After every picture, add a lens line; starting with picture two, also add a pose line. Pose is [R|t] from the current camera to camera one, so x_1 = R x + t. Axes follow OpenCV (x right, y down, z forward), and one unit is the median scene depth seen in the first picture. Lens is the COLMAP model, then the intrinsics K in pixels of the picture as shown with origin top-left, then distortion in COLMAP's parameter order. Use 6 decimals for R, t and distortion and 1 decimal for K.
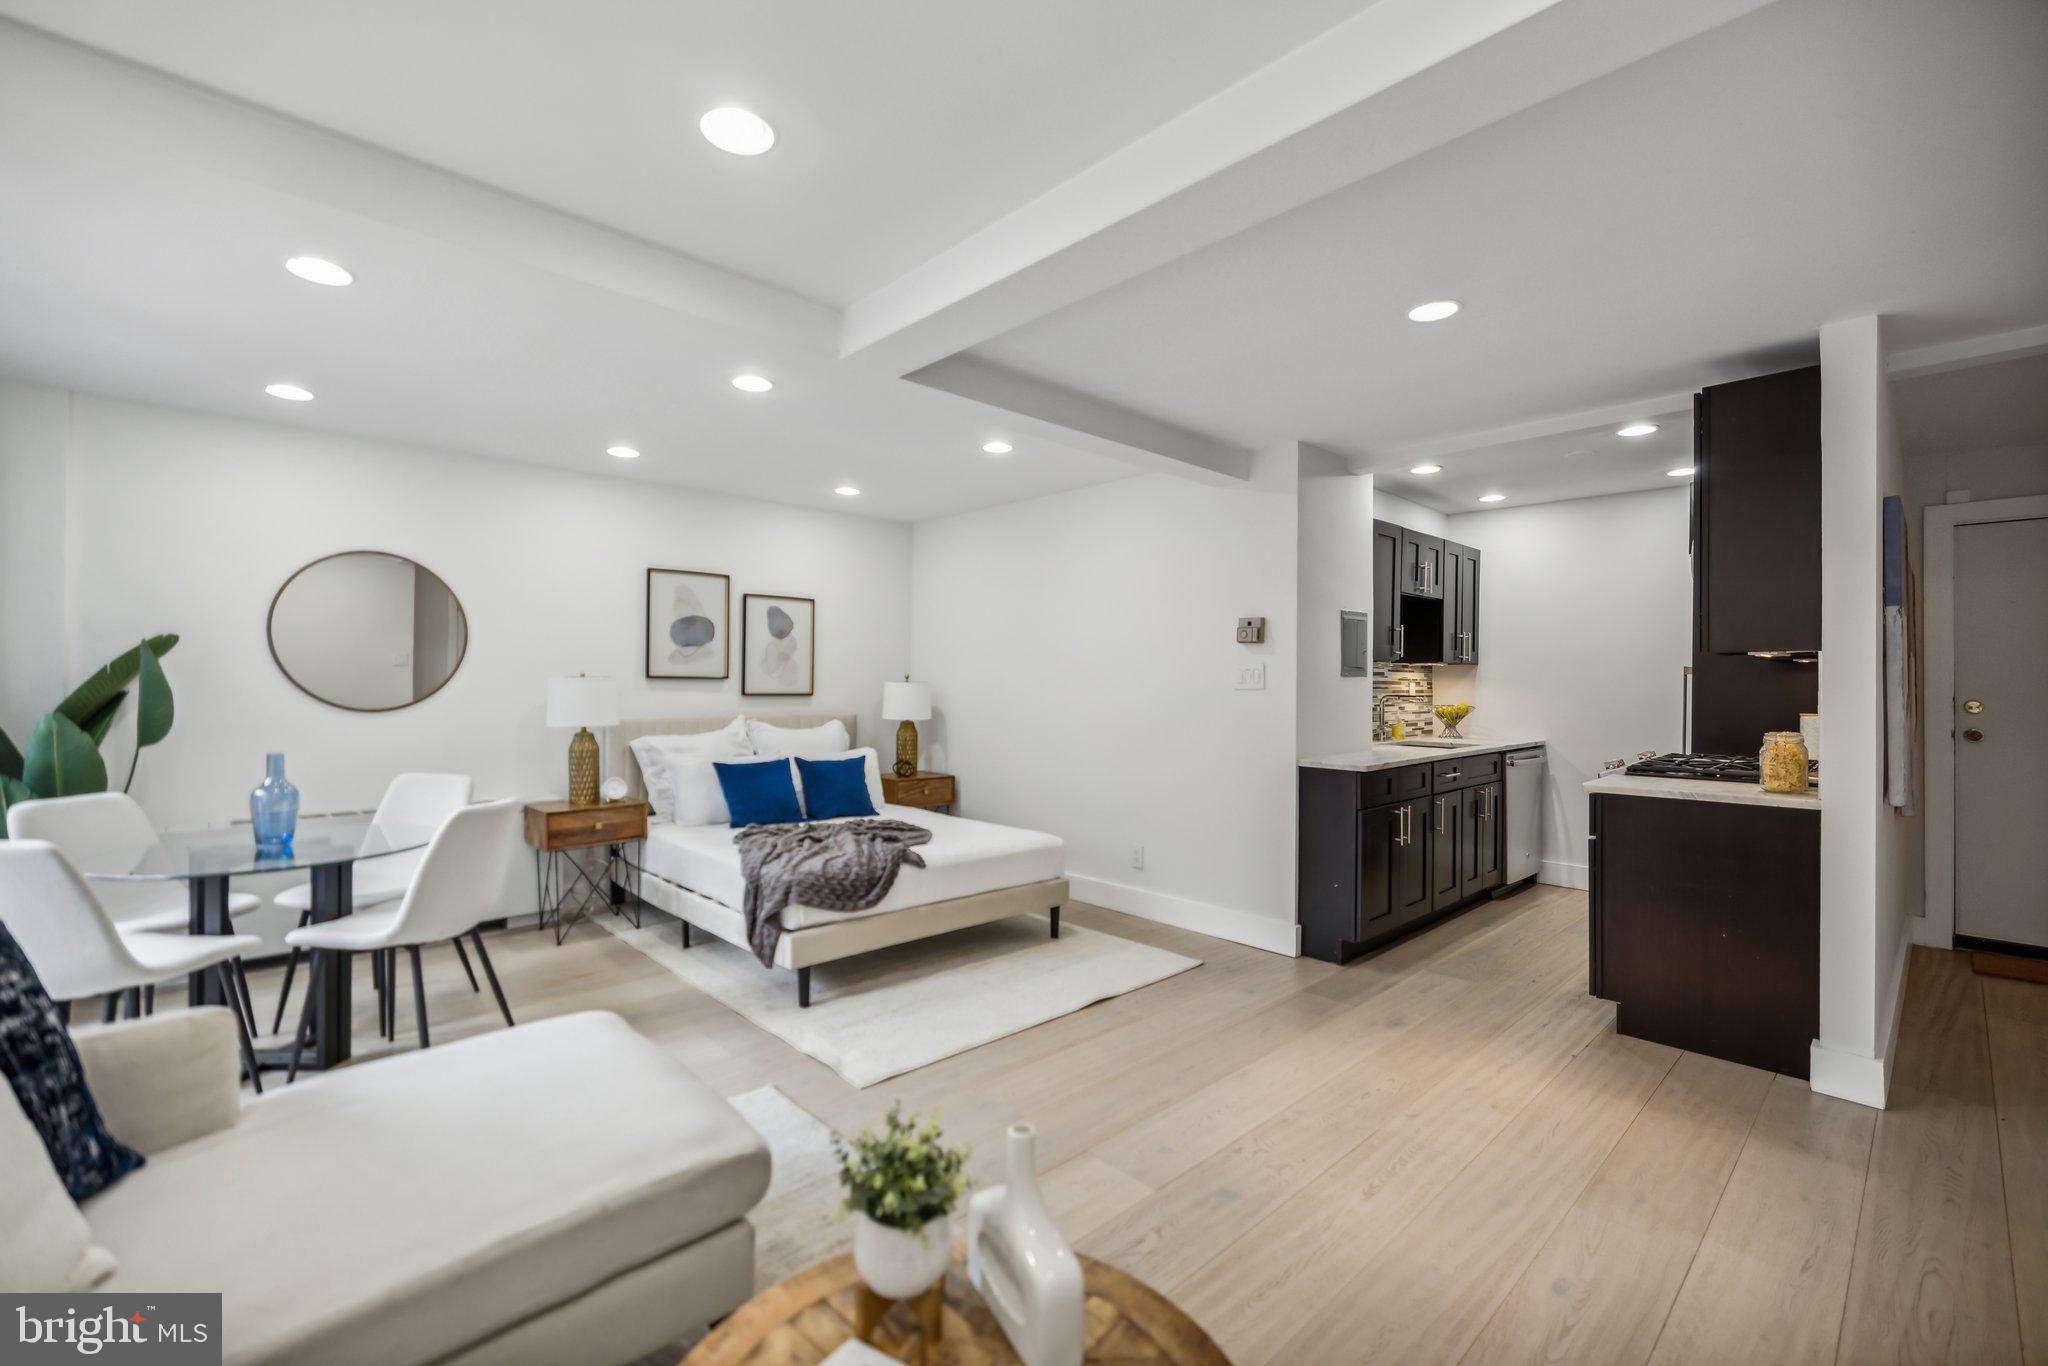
lens RADIAL K [[874.3, 0, 1013.9], [0, 874.3, 676.5], [0, 0, 1]] dist [0.001756, -0.000744]
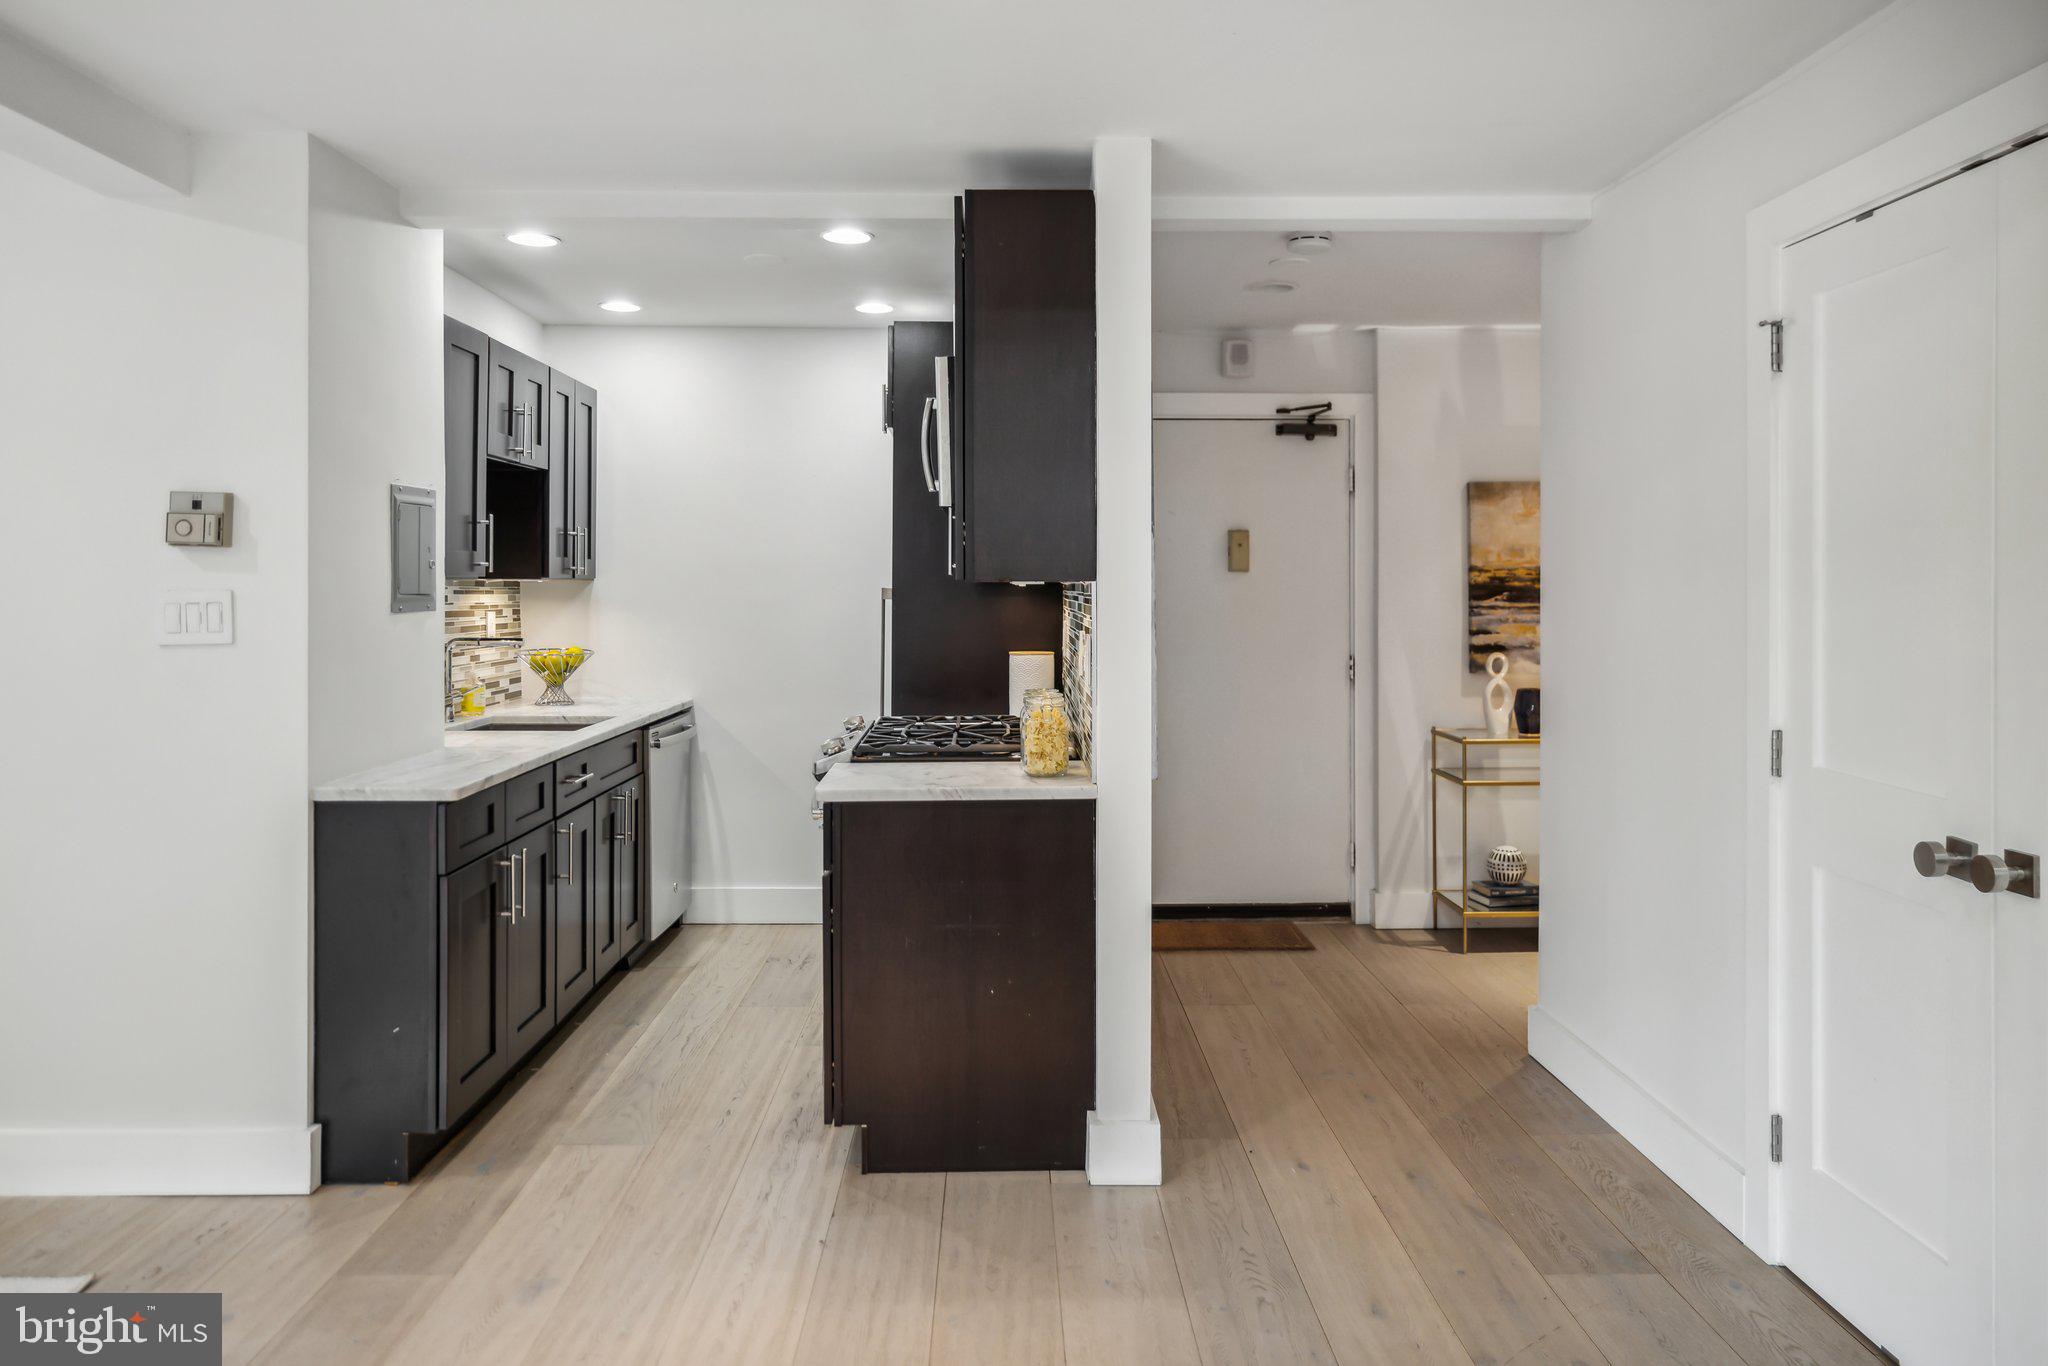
lens RADIAL K [[1413.8, 0, 1033.8], [0, 1413.8, 587.9], [0, 0, 1]] dist [0.003159, 0.000672]
pose [[0.663712, -0.008574, 0.747939, 0.002071], [0.001132, 0.999945, 0.010458, -0.023342], [-0.747987, -0.006094, 0.663685, 0.163213]]
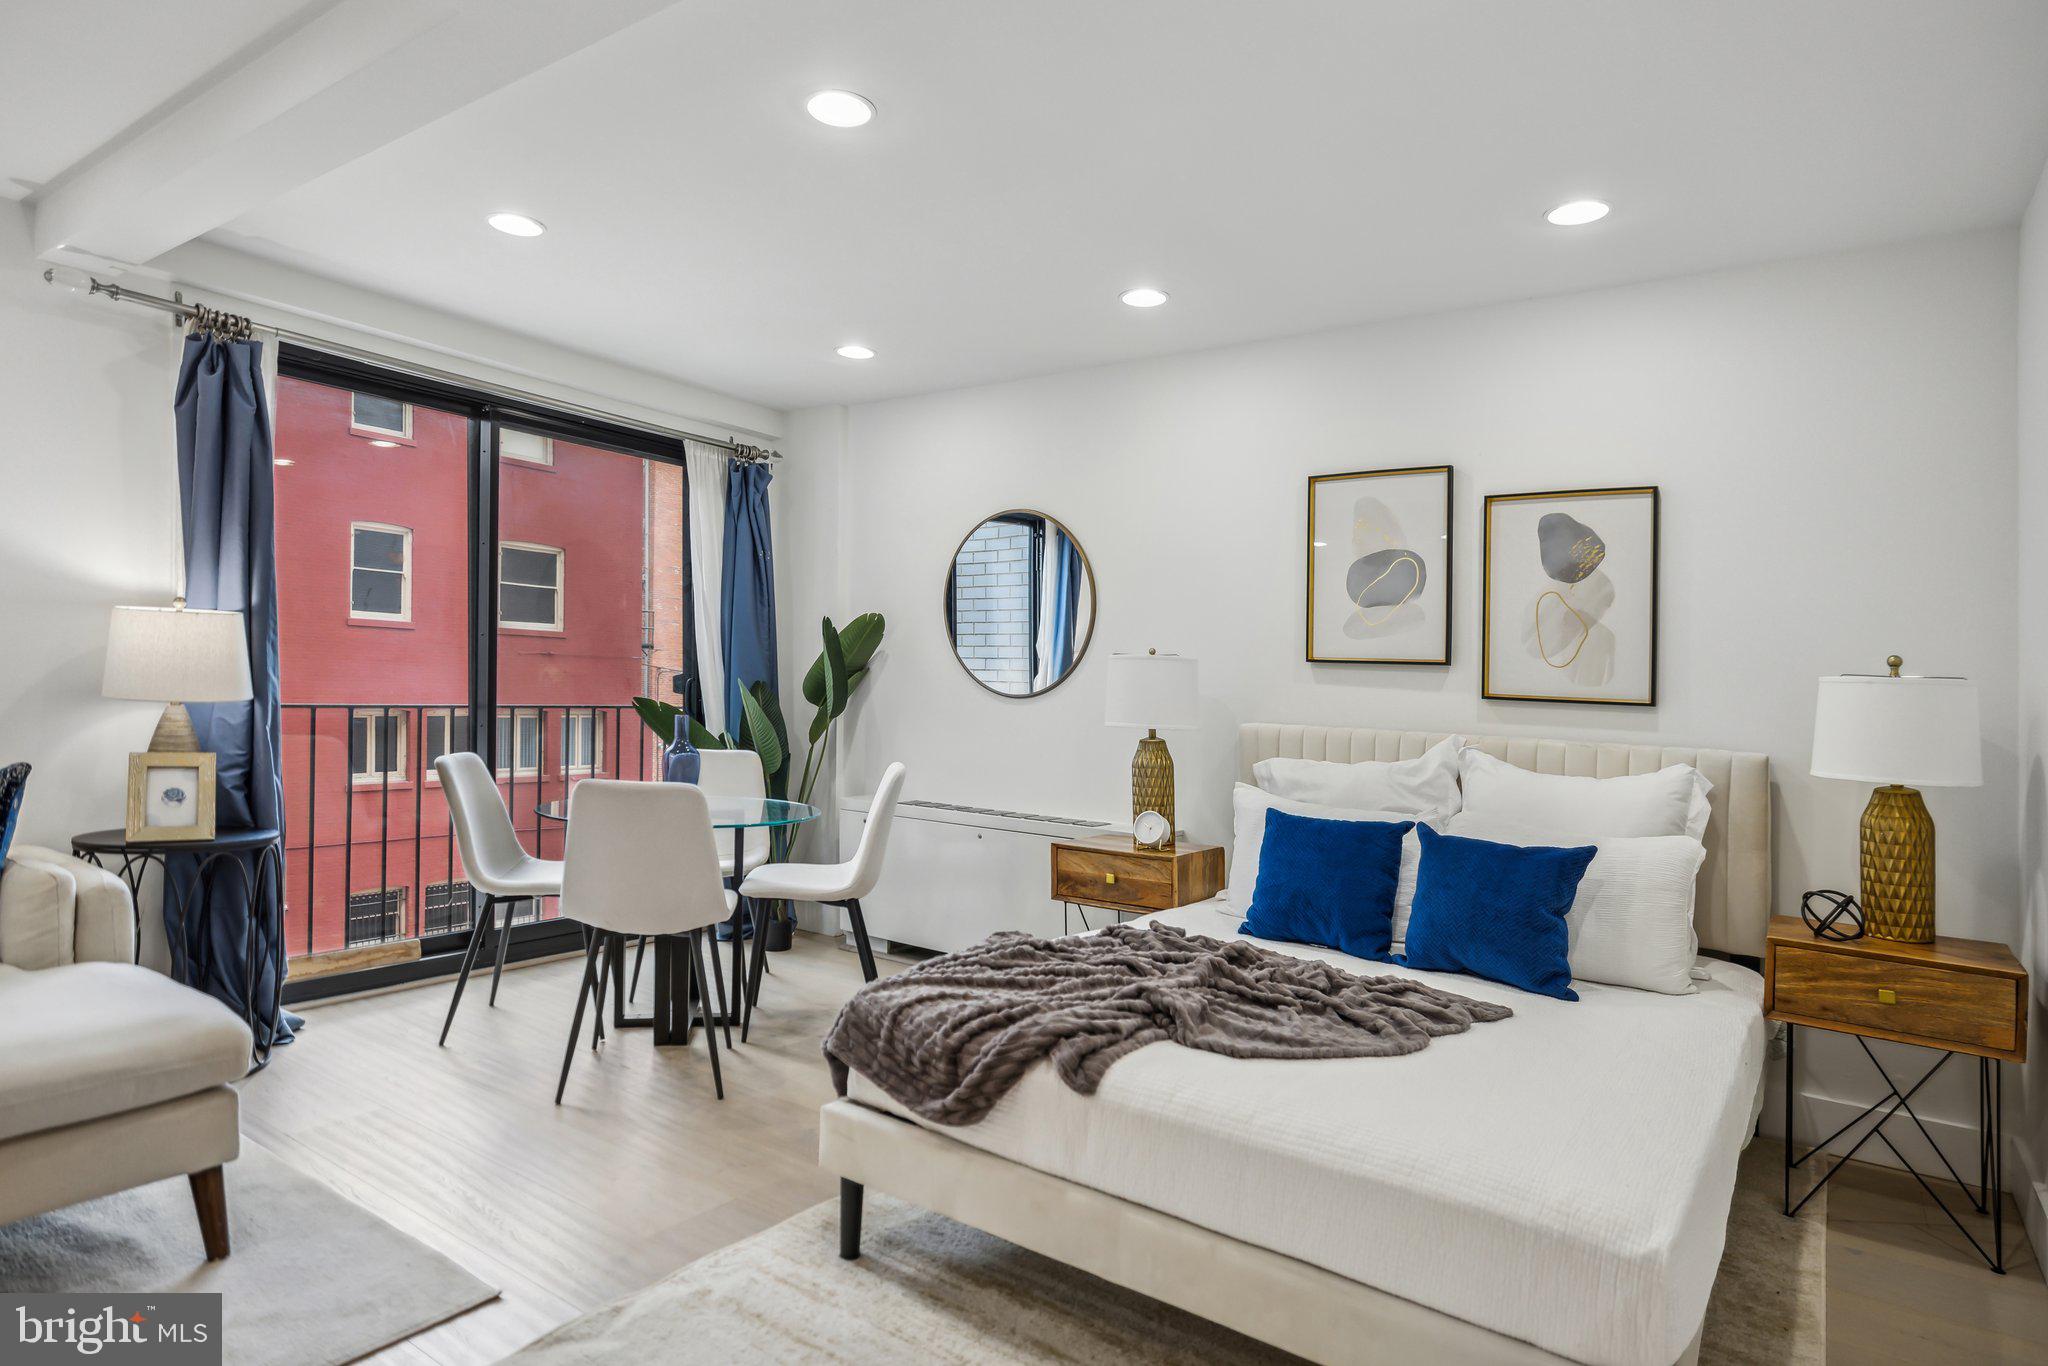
lens RADIAL K [[1160.0, 0, 980.9], [0, 1160.0, 638.3], [0, 0, 1]] dist [-0.012671, 0.001500]
pose [[0.194378, -0.032479, -0.980389, 0.357915], [-0.031146, 0.998743, -0.039263, 0.027745], [0.980432, 0.038167, 0.193122, 0.731086]]
